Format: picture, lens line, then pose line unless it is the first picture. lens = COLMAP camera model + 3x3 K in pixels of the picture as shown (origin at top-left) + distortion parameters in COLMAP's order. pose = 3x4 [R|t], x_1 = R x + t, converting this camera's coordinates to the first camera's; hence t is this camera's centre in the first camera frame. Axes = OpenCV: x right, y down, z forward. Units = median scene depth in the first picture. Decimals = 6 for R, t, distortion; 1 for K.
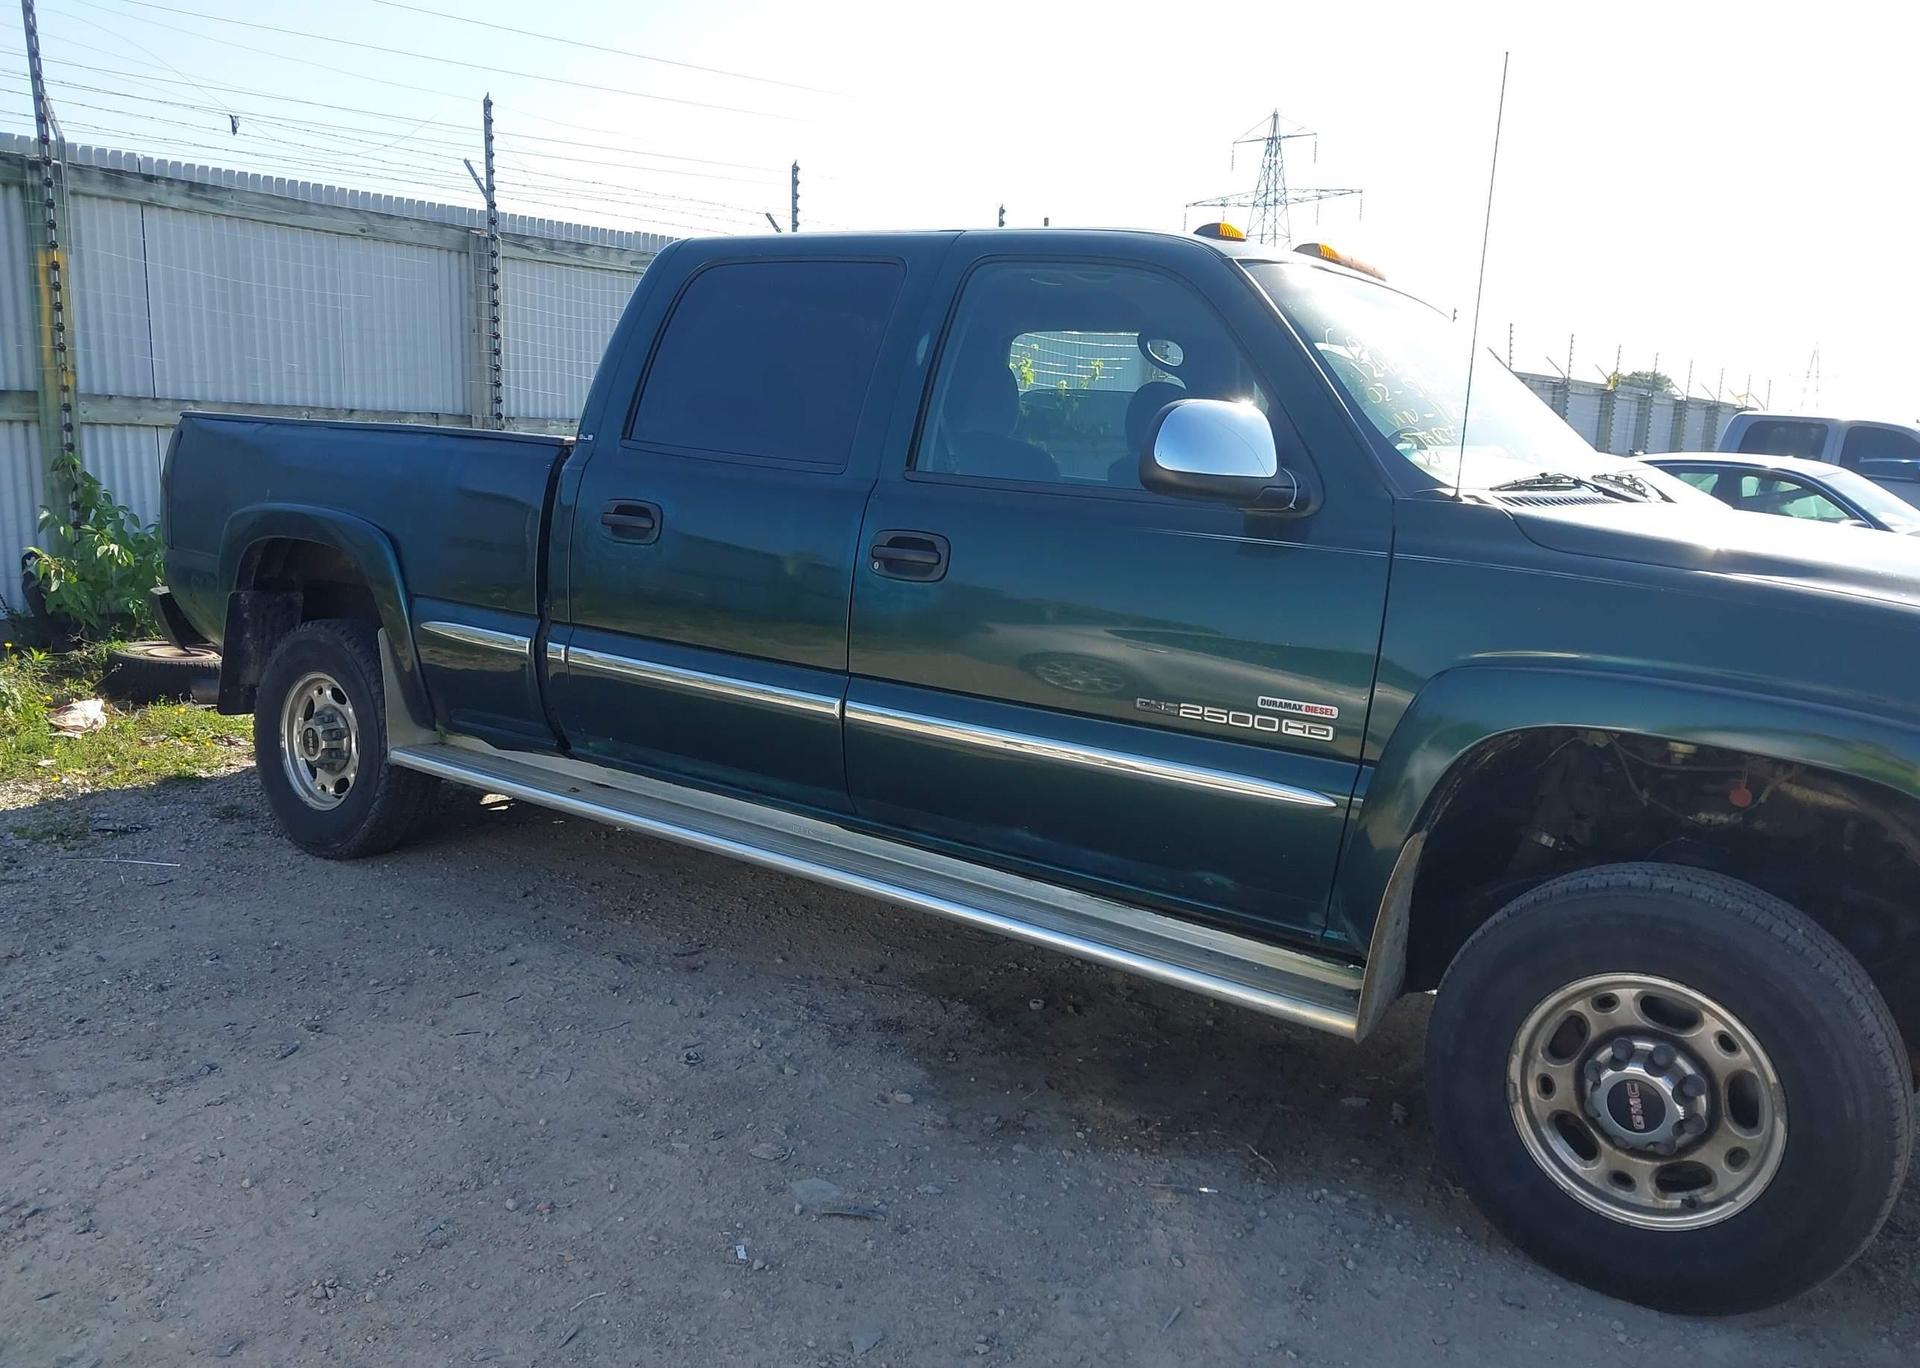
lens RADIAL K [[1557.1, 0, 927.9], [0, 1557.1, 681.5], [0, 0, 1]] dist [0.019468, -0.033702]
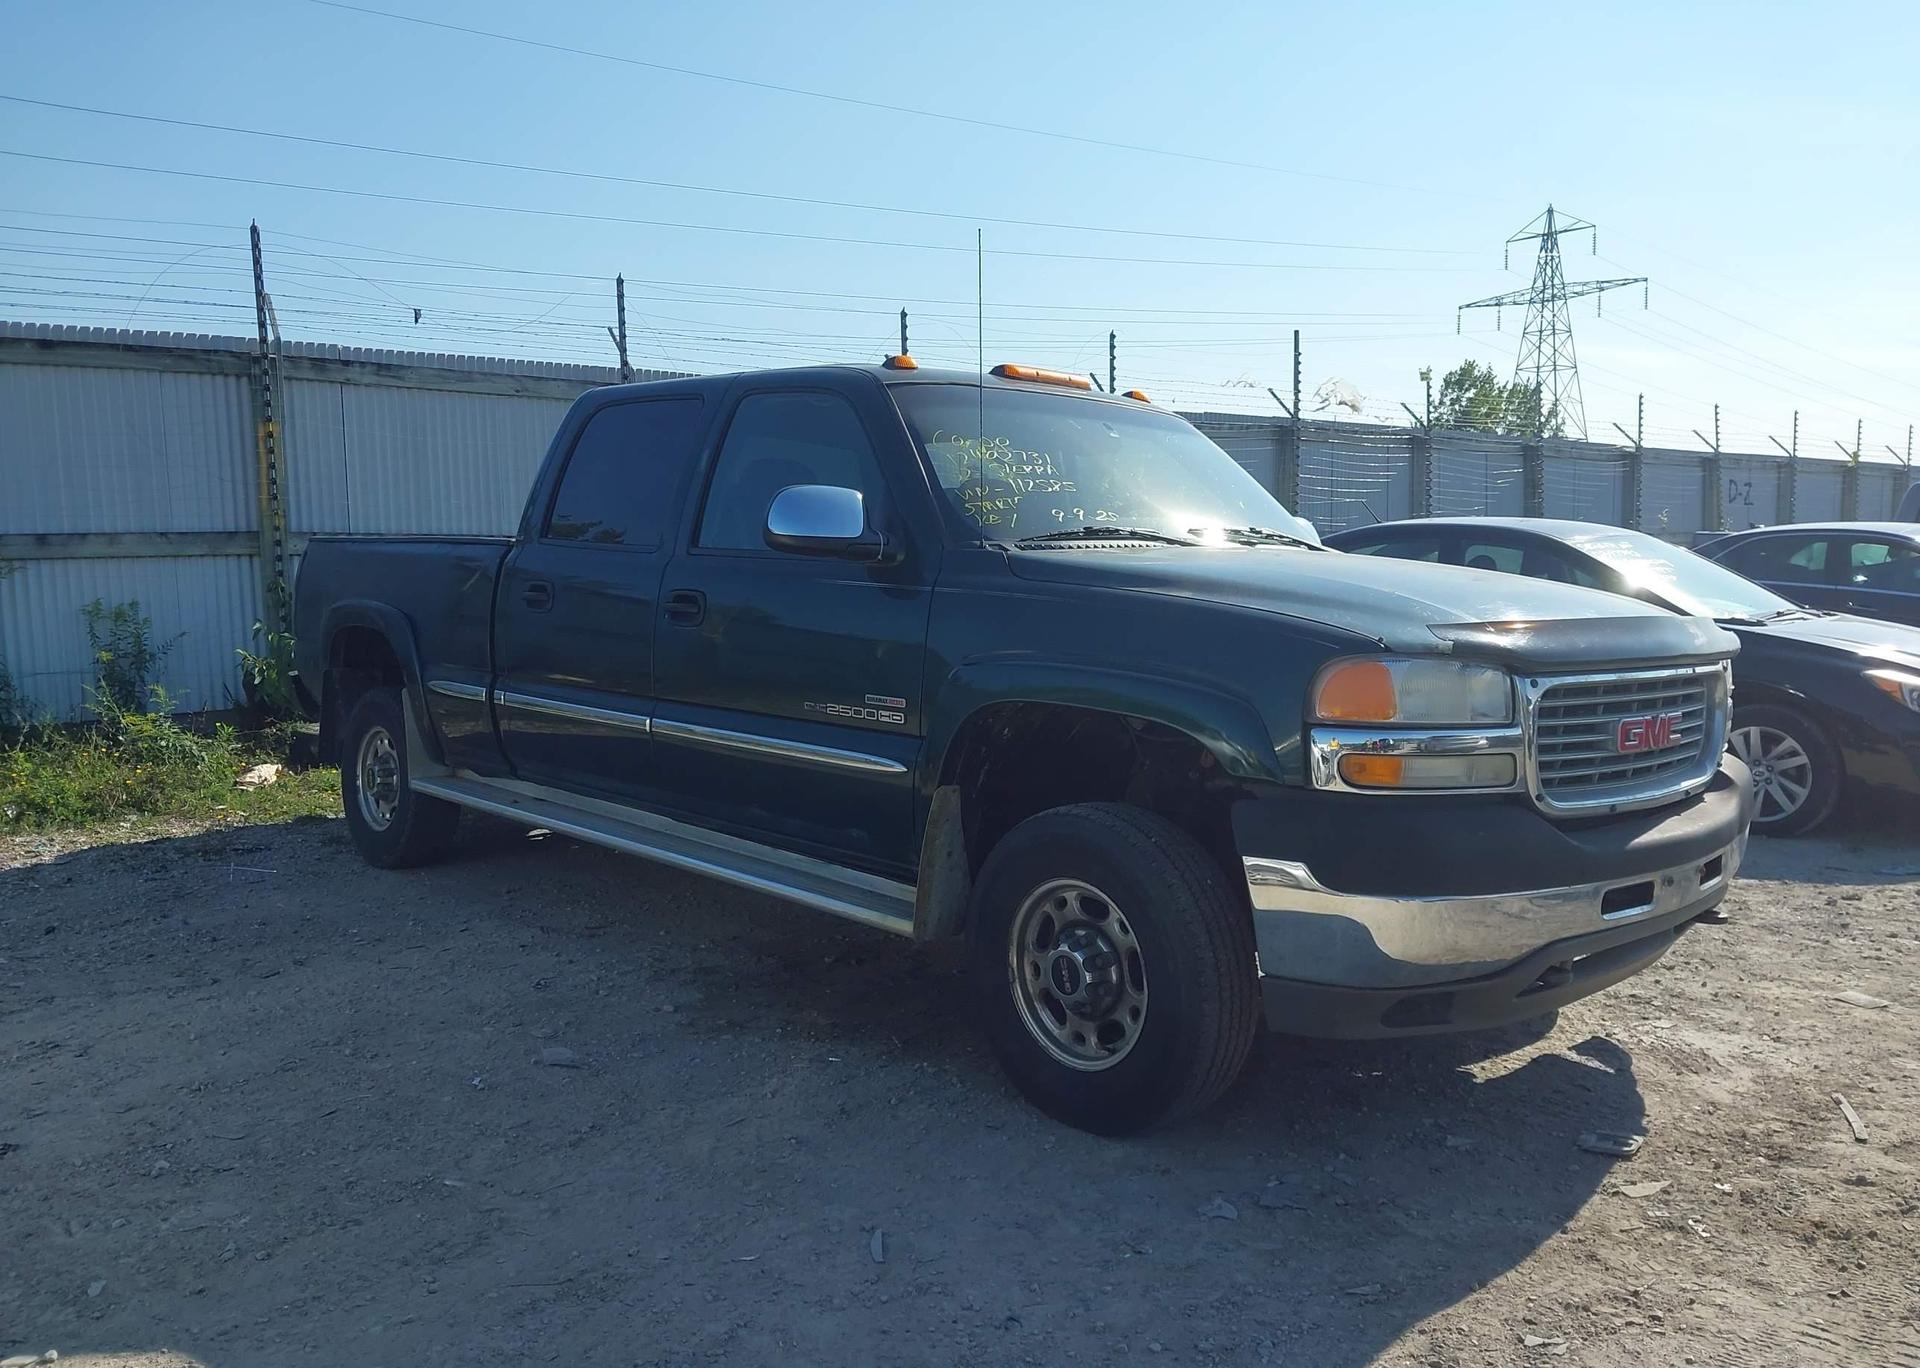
lens RADIAL K [[1557.1, 0, 940.2], [0, 1557.1, 681.2], [0, 0, 1]] dist [0.019468, -0.033702]
pose [[0.980213, -0.027277, -0.196056, 0.295191], [0.012051, 0.996846, -0.078437, 0.057681], [0.197577, 0.074522, 0.977451, -0.175905]]
